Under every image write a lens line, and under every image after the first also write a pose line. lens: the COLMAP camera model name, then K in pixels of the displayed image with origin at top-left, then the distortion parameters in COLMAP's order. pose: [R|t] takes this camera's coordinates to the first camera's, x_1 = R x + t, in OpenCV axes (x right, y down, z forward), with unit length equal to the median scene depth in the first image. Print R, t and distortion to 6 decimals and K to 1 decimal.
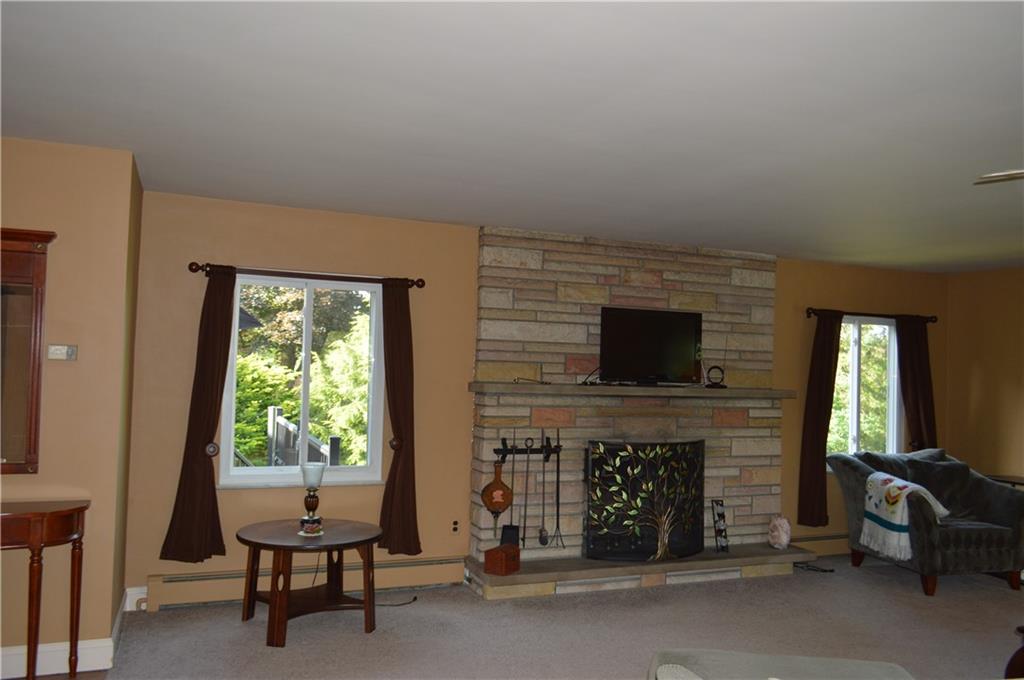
lens RADIAL K [[811.2, 0, 526.2], [0, 811.2, 340.4], [0, 0, 1]] dist [-0.012398, 0.004230]
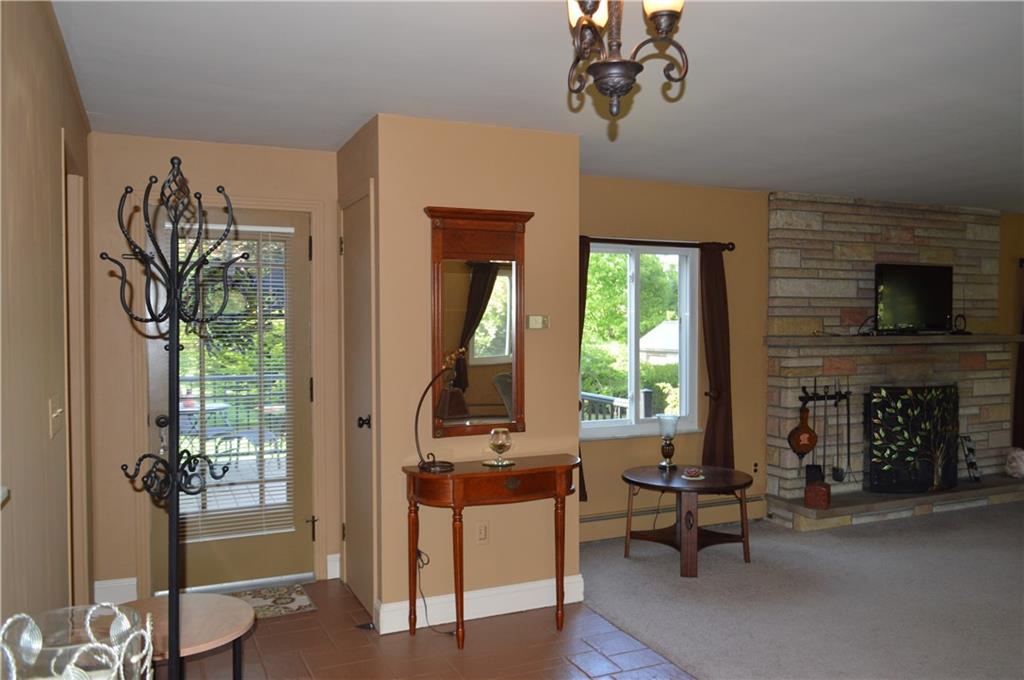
lens RADIAL K [[811.2, 0, 526.2], [0, 811.2, 340.4], [0, 0, 1]] dist [-0.012398, 0.004230]
pose [[0.998861, -0.030621, 0.036597, -0.427593], [0.028280, 0.997622, 0.062853, -0.020413], [-0.038434, -0.061746, 0.997352, -0.071056]]
